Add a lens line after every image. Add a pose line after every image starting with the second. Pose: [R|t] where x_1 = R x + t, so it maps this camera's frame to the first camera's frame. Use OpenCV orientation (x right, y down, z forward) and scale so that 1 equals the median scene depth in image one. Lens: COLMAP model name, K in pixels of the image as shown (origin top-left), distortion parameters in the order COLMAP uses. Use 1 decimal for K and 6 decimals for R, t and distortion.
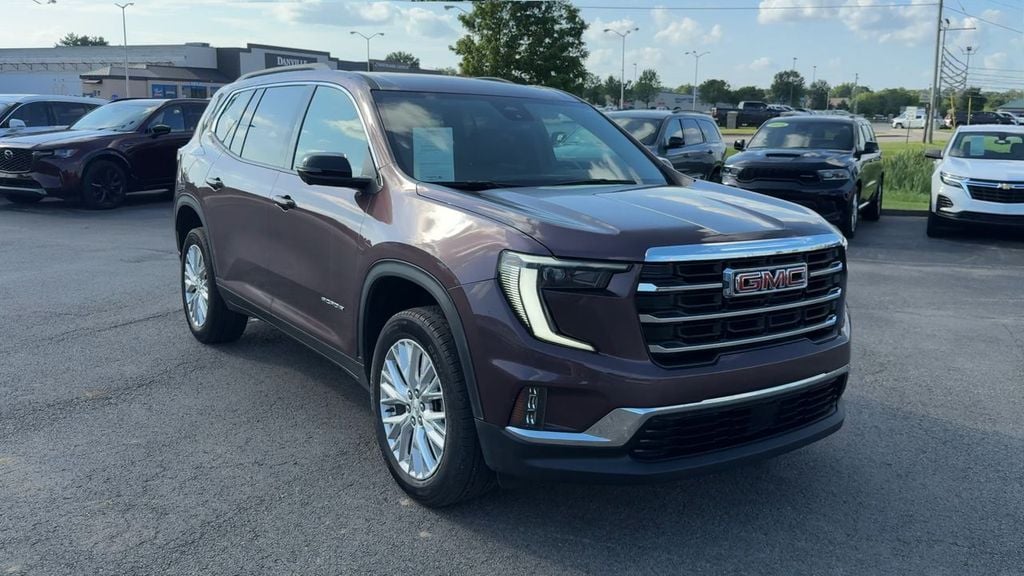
lens RADIAL K [[943.3, 0, 514.8], [0, 943.3, 285.4], [0, 0, 1]] dist [0.017695, 0.000000]
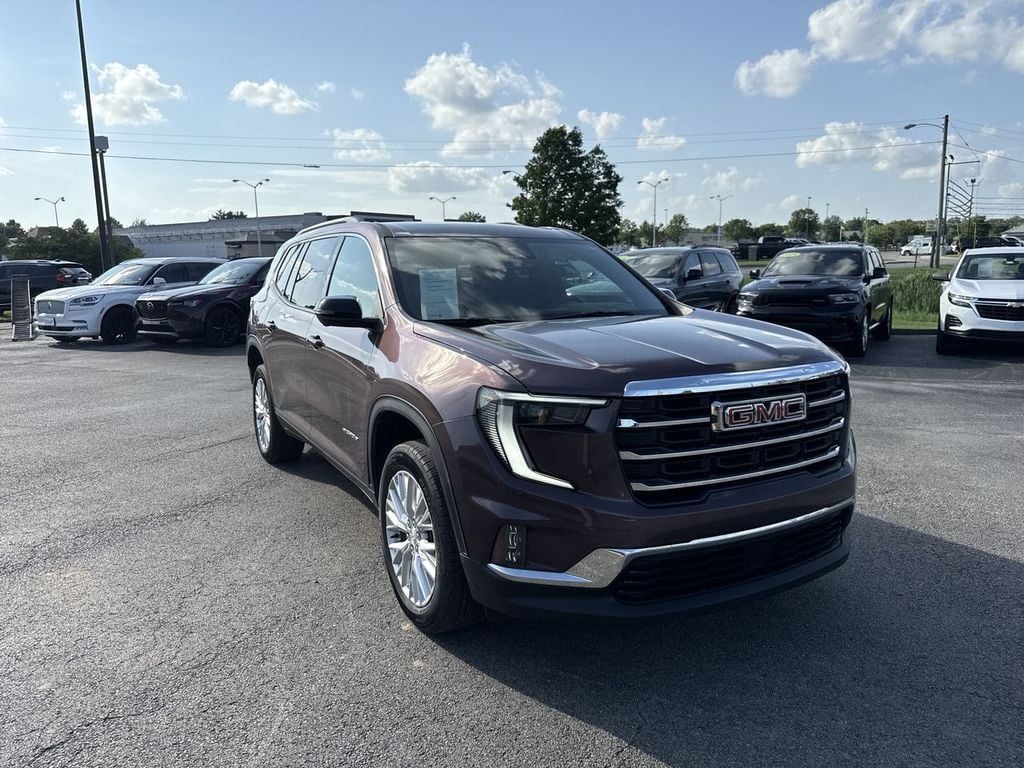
lens RADIAL K [[701.9, 0, 502.8], [0, 701.9, 392.0], [0, 0, 1]] dist [0.008729, -0.015155]
pose [[0.990019, -0.016633, -0.139949, 0.088692], [0.016921, 0.999856, 0.000865, -0.025219], [0.139915, -0.003224, 0.990158, 0.212125]]
